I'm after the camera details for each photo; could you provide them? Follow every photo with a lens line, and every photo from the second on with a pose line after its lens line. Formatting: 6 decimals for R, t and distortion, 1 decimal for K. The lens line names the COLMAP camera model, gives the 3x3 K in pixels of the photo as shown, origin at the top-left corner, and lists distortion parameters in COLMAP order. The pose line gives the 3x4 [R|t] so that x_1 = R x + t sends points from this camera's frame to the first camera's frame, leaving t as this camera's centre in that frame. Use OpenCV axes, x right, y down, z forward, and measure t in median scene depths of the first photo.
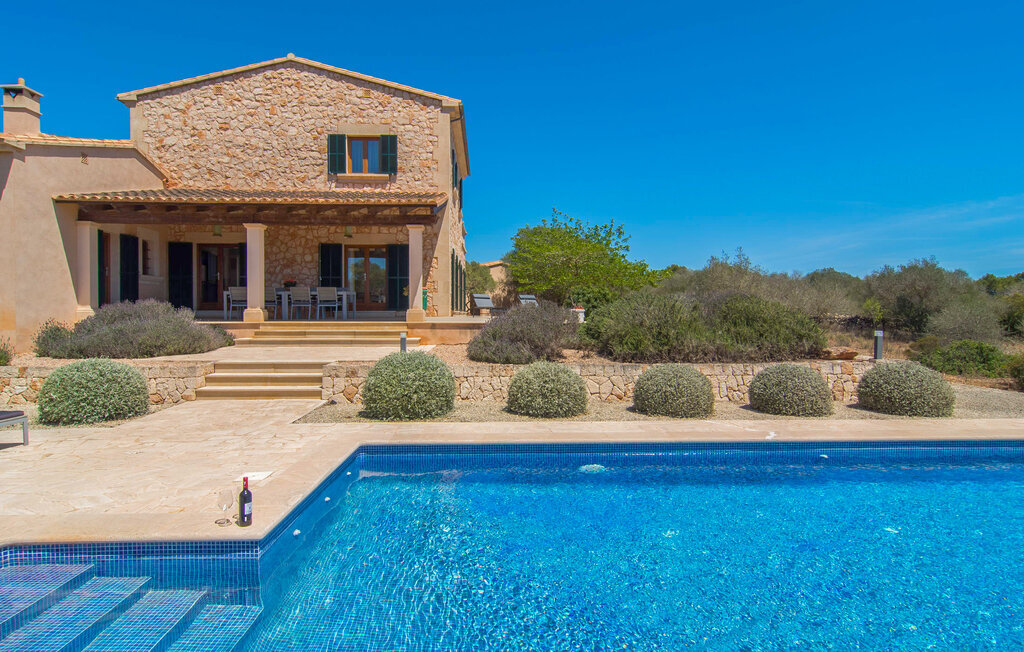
lens RADIAL K [[560.2, 0, 522.7], [0, 560.2, 319.1], [0, 0, 1]] dist [-0.000083, 0.000226]
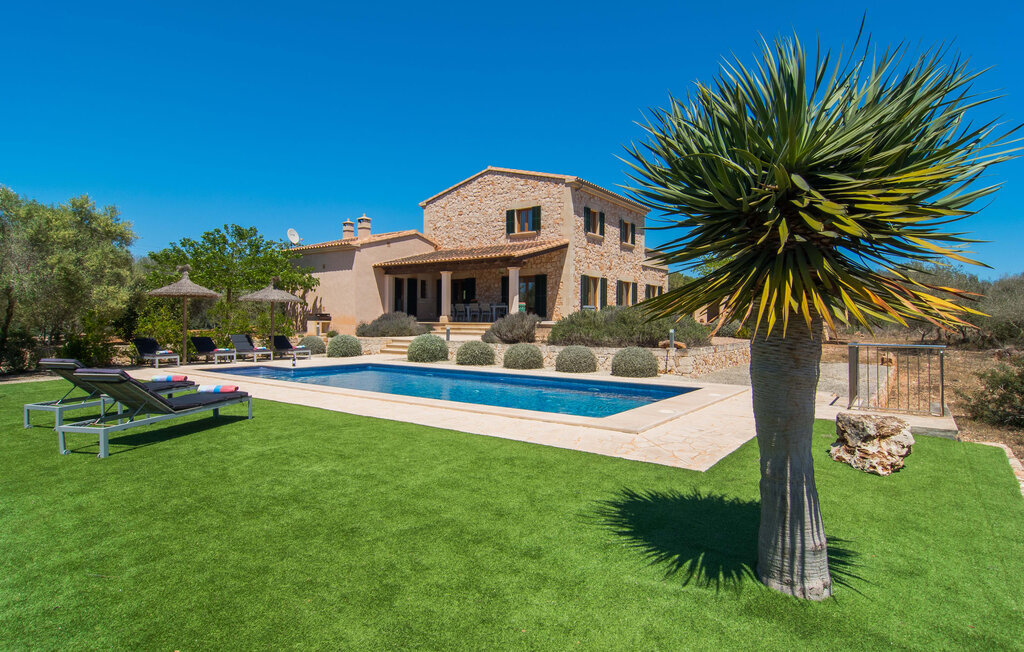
lens RADIAL K [[560.2, 0, 522.7], [0, 560.2, 319.1], [0, 0, 1]] dist [-0.000083, 0.000226]
pose [[0.787575, 0.000880, -0.616218, 0.712485], [-0.010411, 0.999875, -0.011878, 0.009674], [0.616131, 0.015770, 0.787486, -0.268519]]
